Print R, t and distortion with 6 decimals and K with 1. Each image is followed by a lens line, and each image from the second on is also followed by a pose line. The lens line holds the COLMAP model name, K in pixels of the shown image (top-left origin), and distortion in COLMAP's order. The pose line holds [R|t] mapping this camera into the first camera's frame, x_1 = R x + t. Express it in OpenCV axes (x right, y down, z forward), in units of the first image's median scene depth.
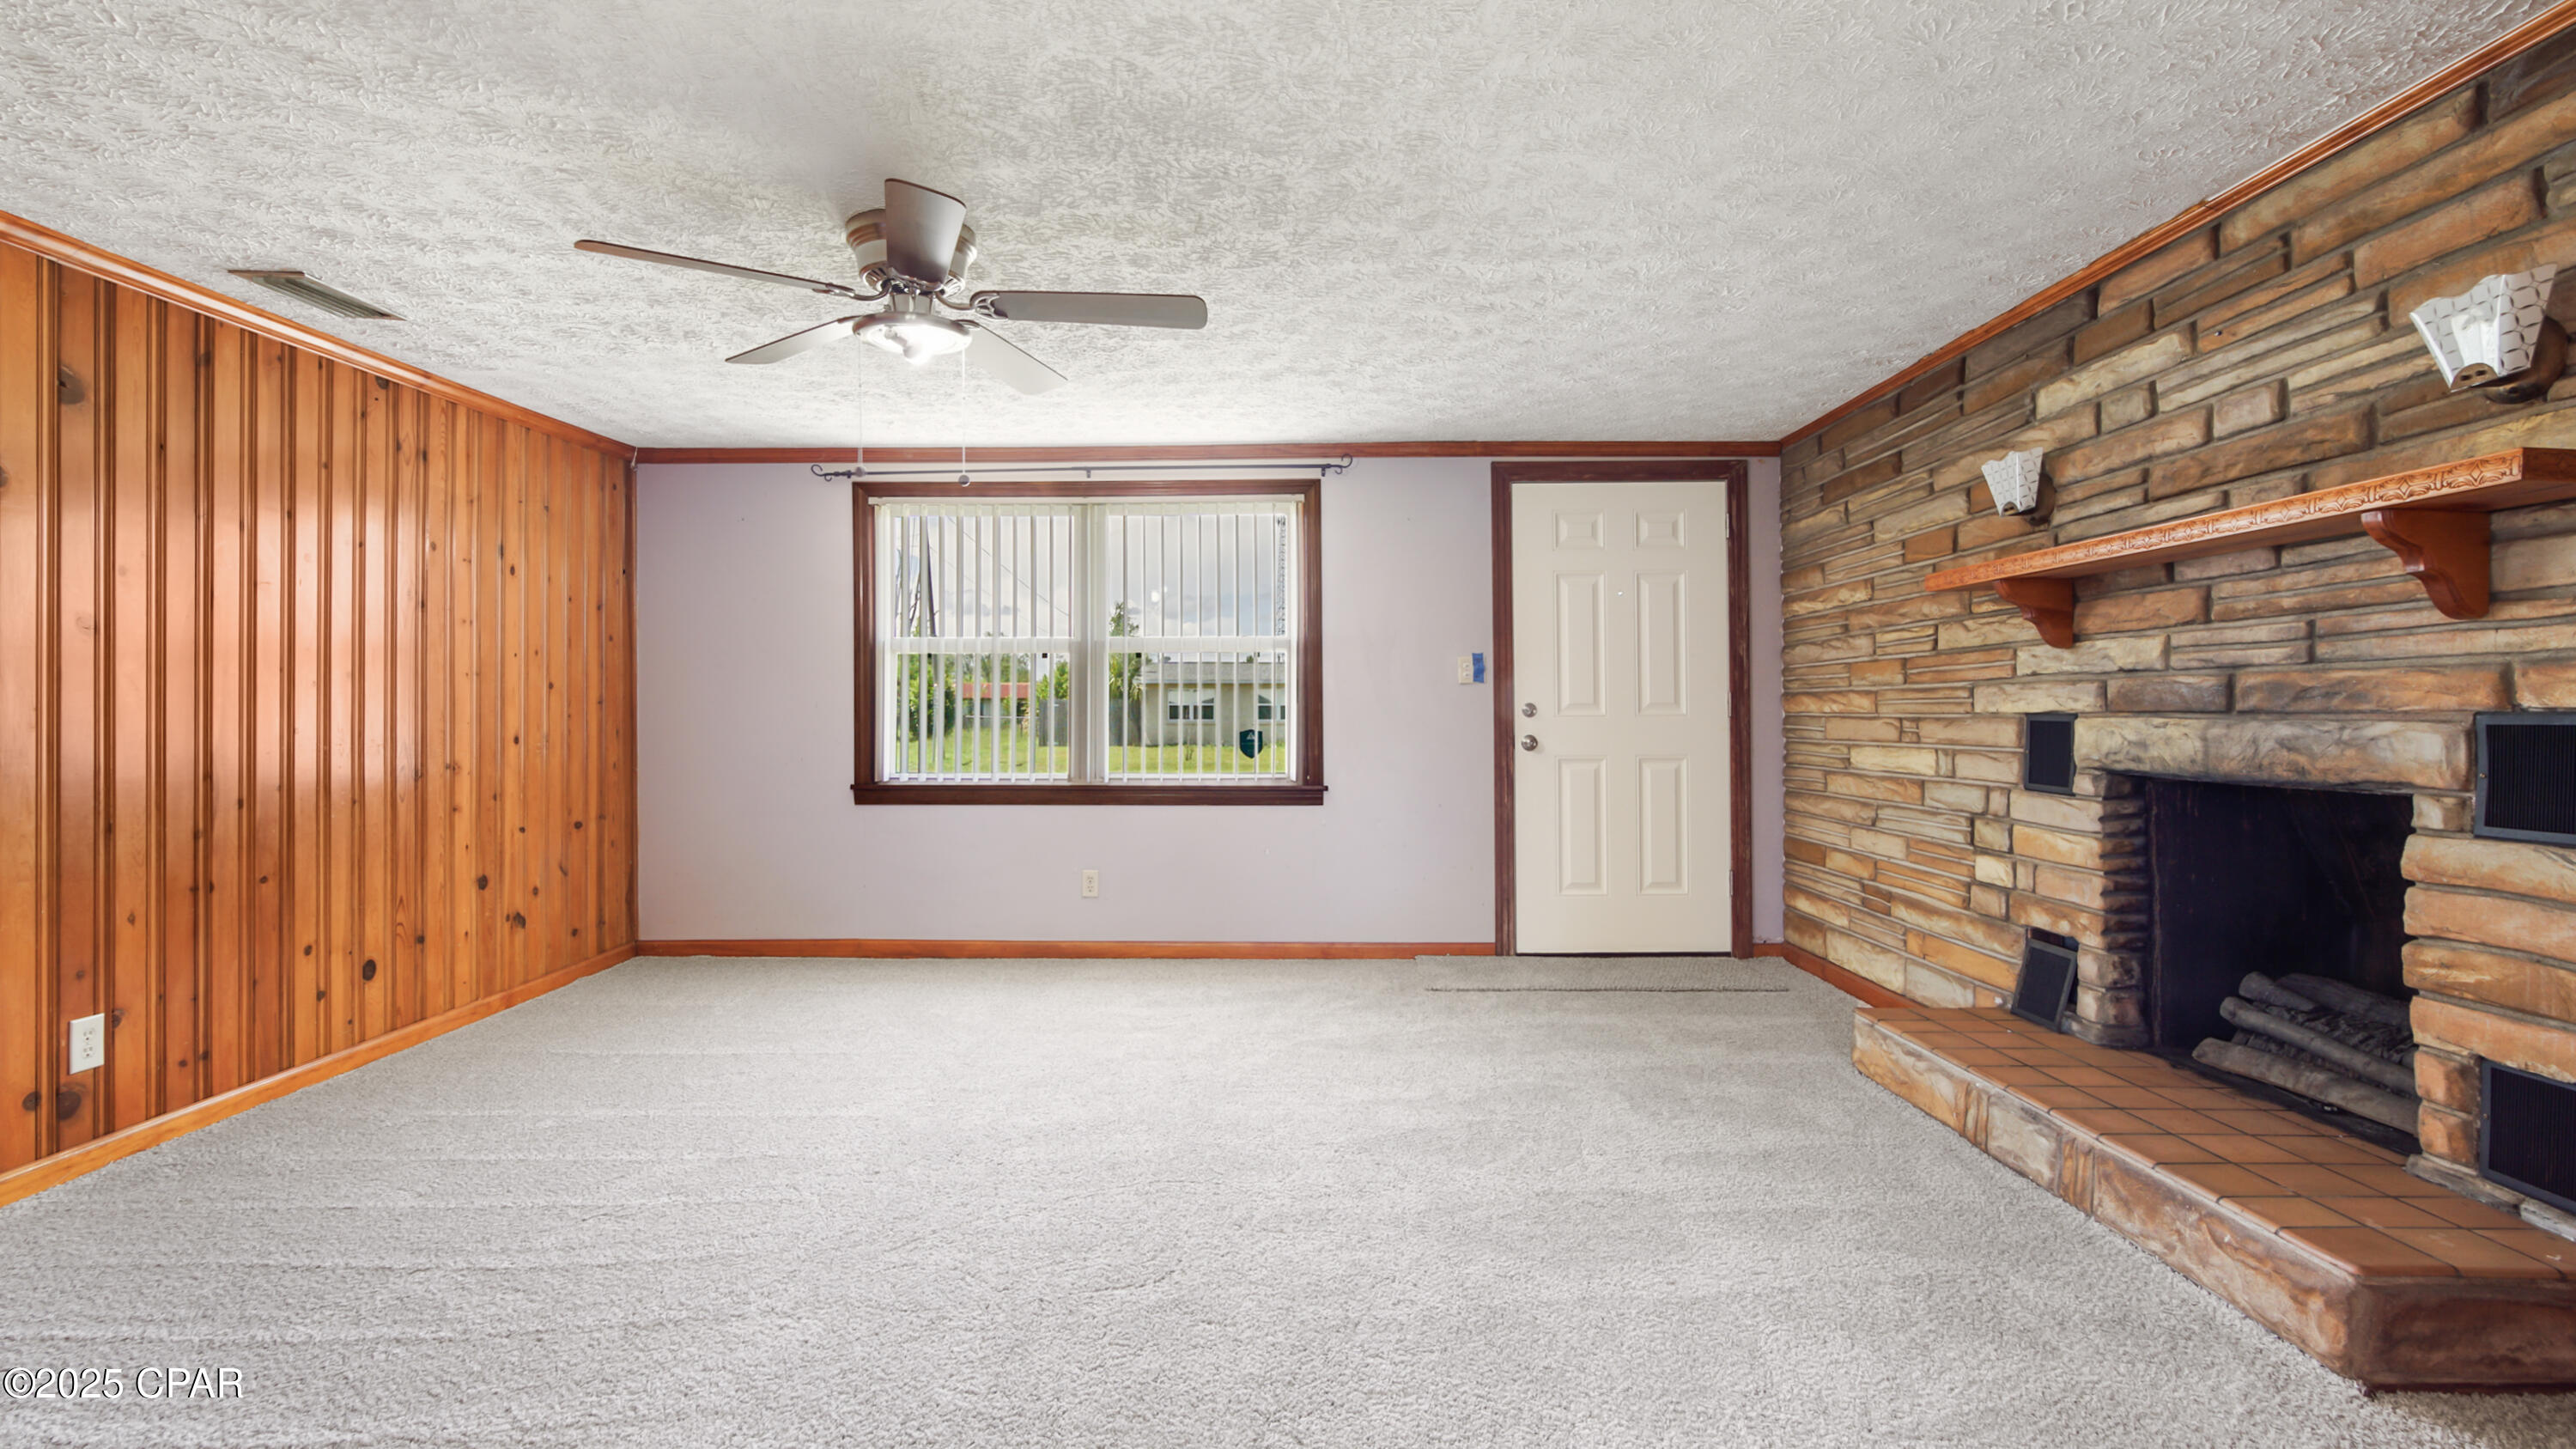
lens RADIAL K [[1181.8, 0, 1281.4], [0, 1181.8, 709.6], [0, 0, 1]] dist [-0.034925, 0.008704]
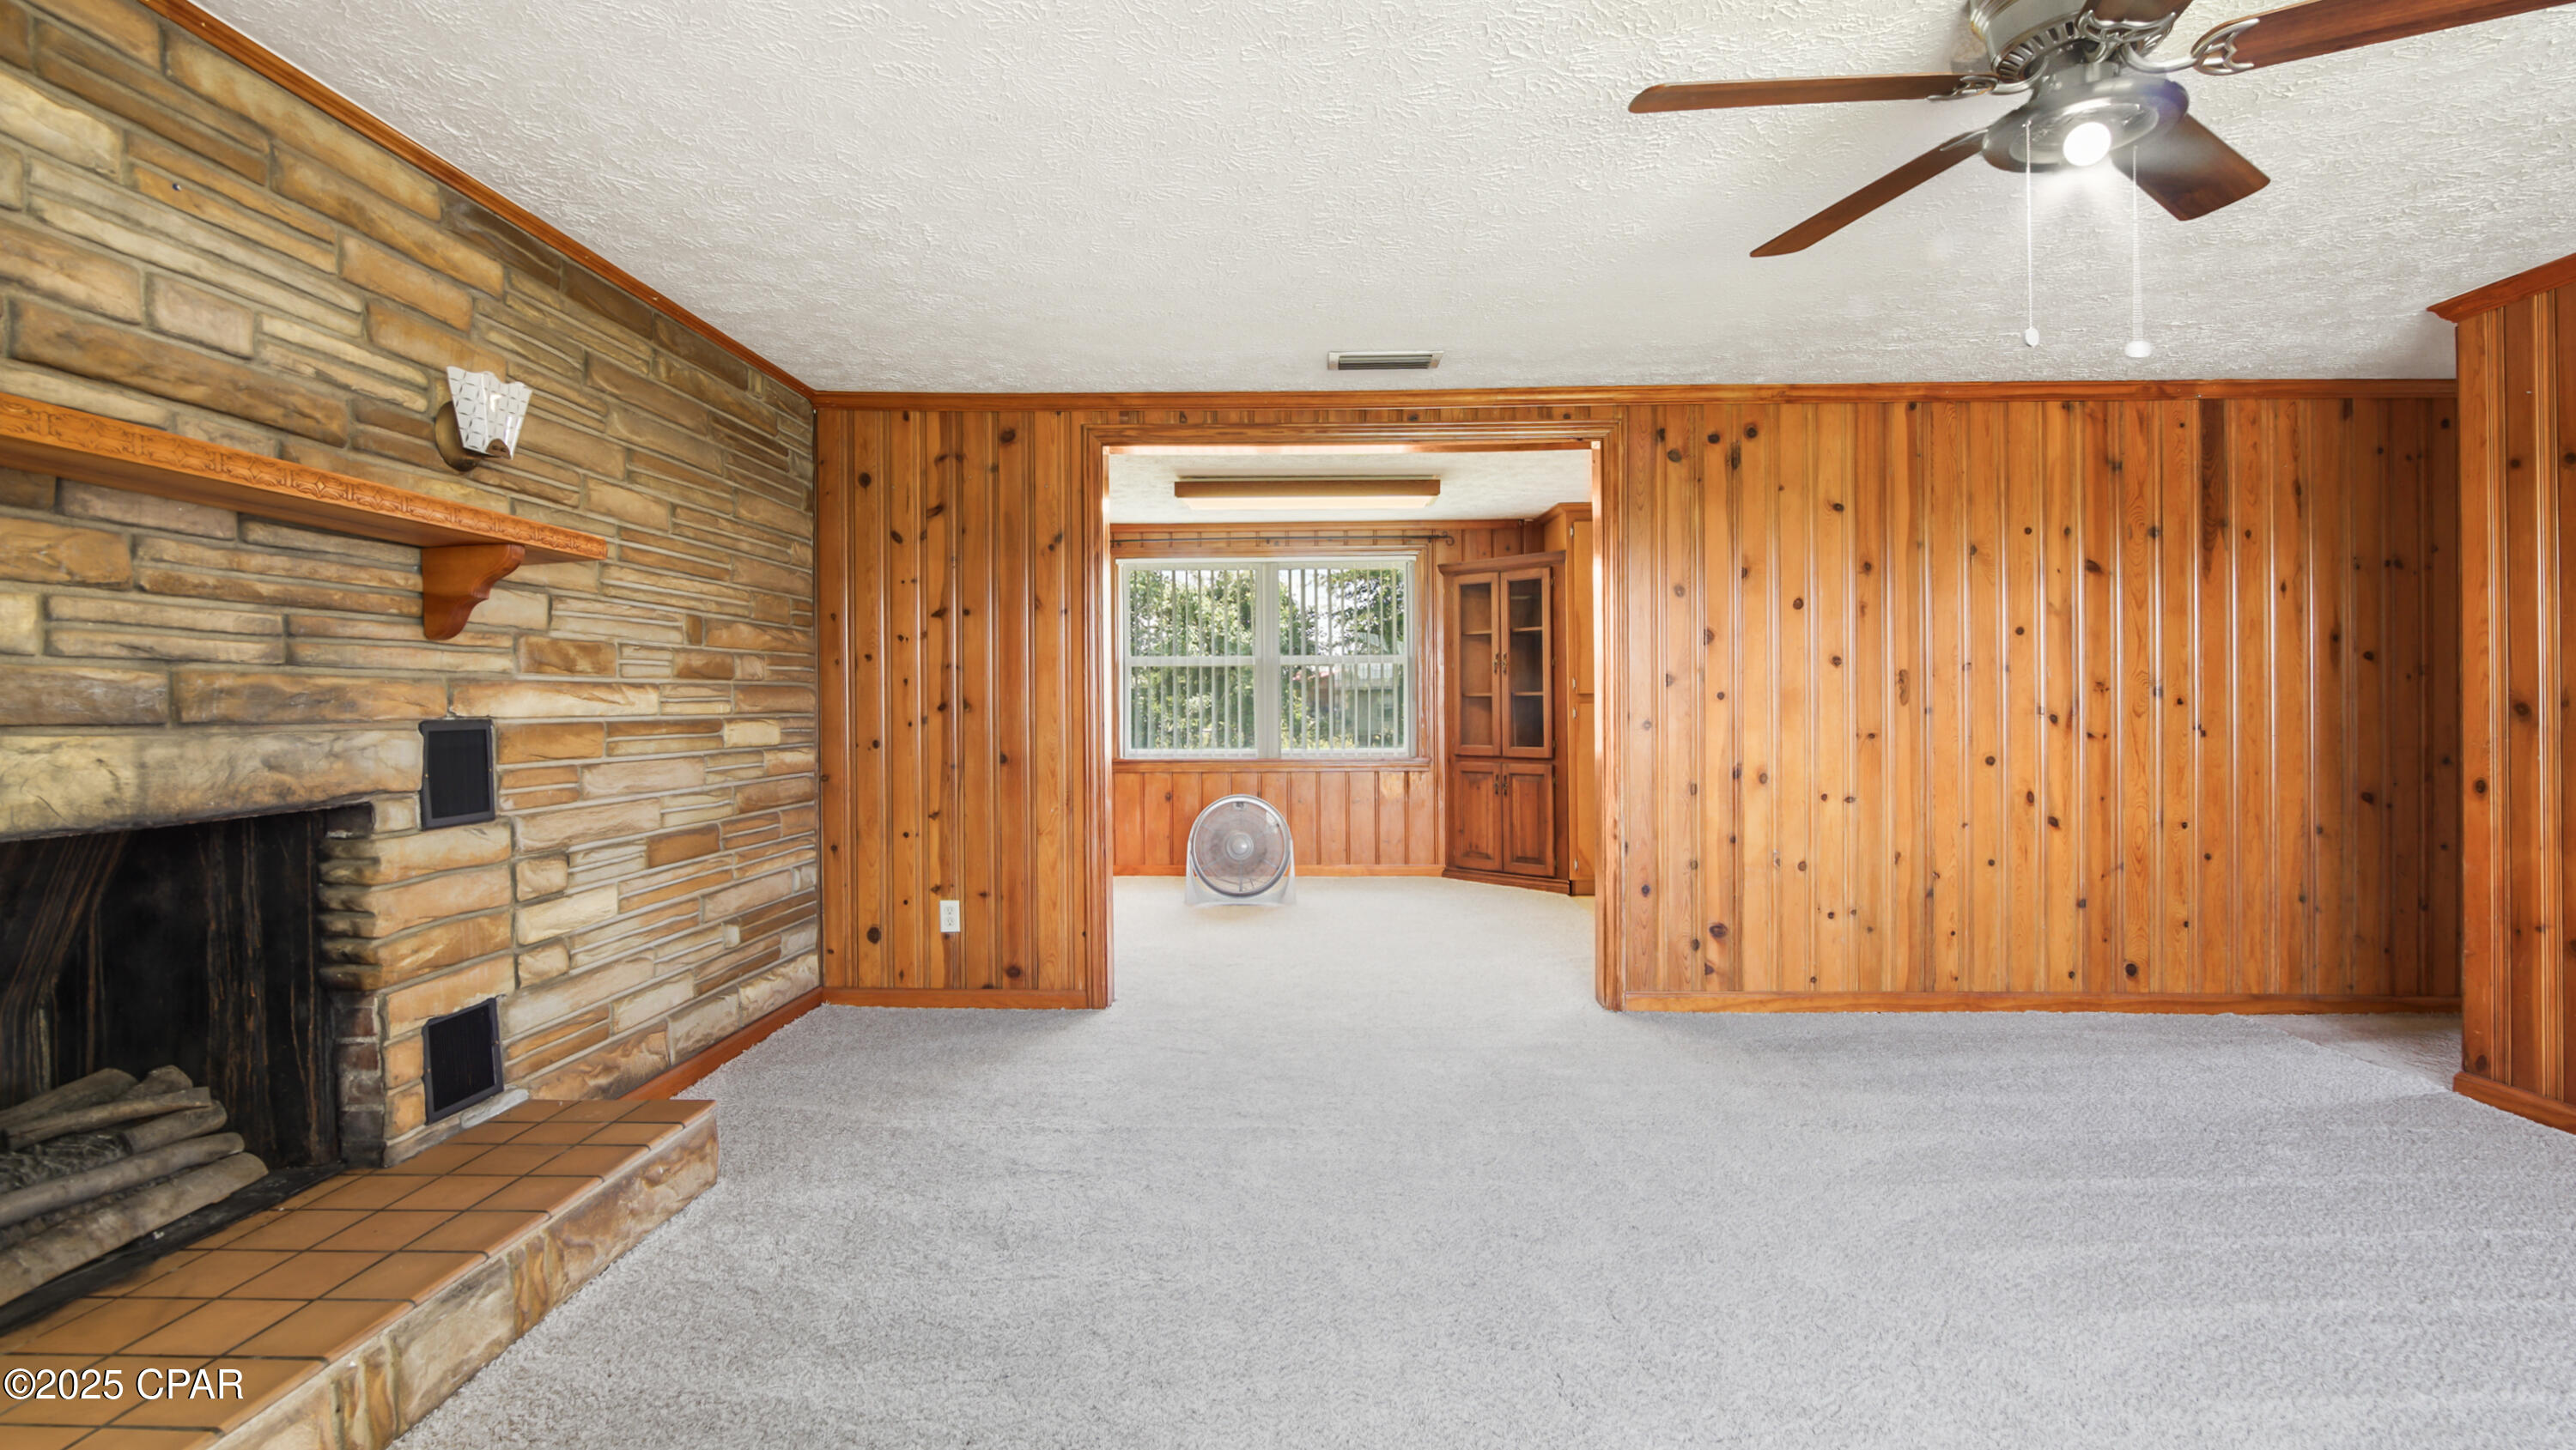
lens RADIAL K [[1219.9, 0, 1286.4], [0, 1219.9, 699.1], [0, 0, 1]] dist [-0.000380, -0.000017]
pose [[-0.999832, 0.011242, 0.014465, 0.130882], [0.011099, 0.999889, -0.009935, 0.001839], [-0.014575, -0.009773, -0.999846, 1.765389]]
